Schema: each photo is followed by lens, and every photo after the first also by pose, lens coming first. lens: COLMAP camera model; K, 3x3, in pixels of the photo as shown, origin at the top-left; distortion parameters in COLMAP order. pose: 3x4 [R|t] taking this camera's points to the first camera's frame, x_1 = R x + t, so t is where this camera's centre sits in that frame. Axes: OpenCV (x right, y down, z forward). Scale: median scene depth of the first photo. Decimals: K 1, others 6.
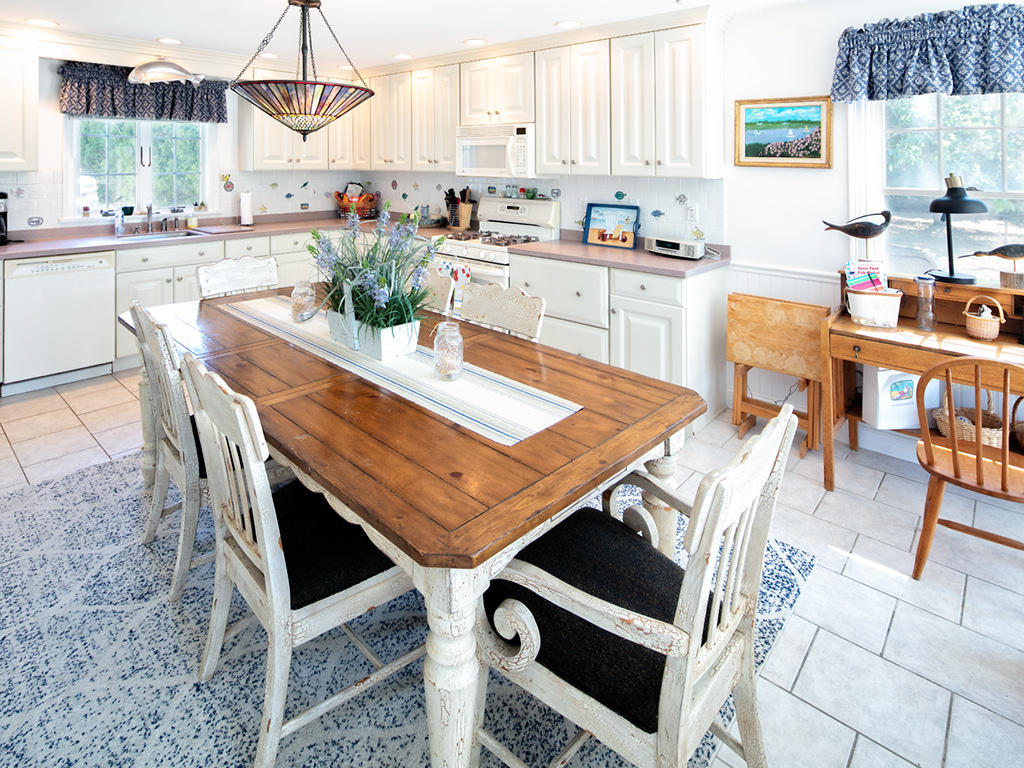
lens RADIAL K [[509.4, 0, 512.0], [0, 509.4, 384.0], [0, 0, 1]] dist [0.001182, -0.000247]
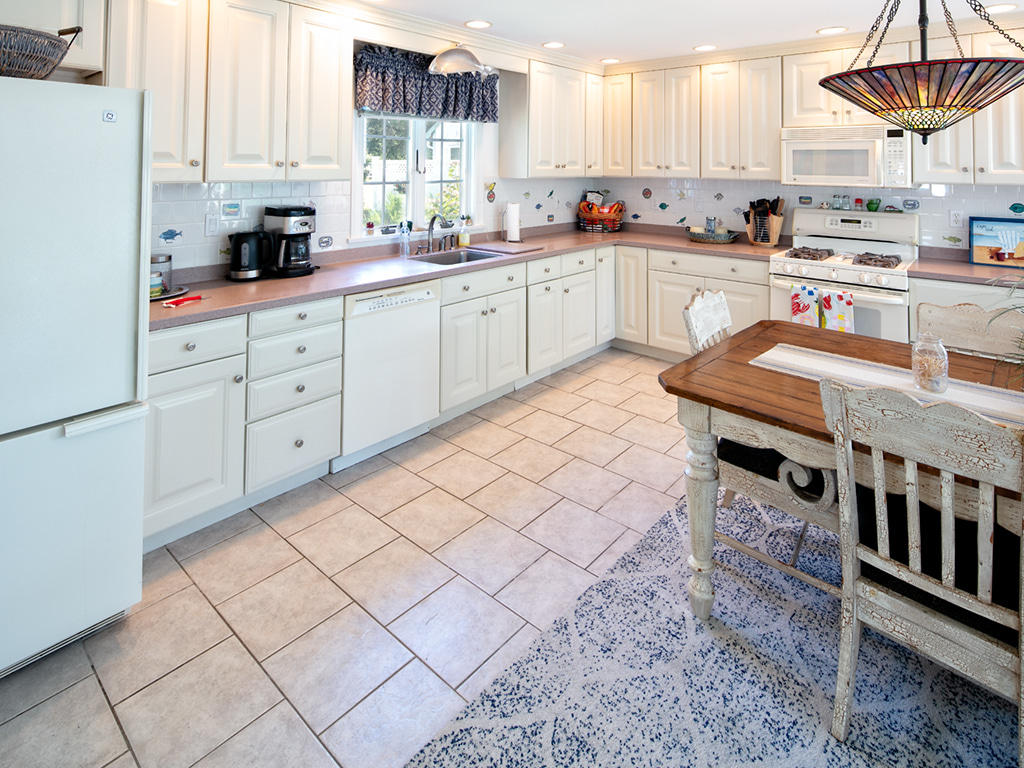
lens RADIAL K [[508.5, 0, 513.8], [0, 508.5, 364.9], [0, 0, 1]] dist [-0.001127, 0.000049]
pose [[0.998803, -0.016137, 0.046180, -0.613476], [0.017847, 0.999161, -0.036856, -0.083068], [-0.045546, 0.037636, 0.998253, 0.181119]]
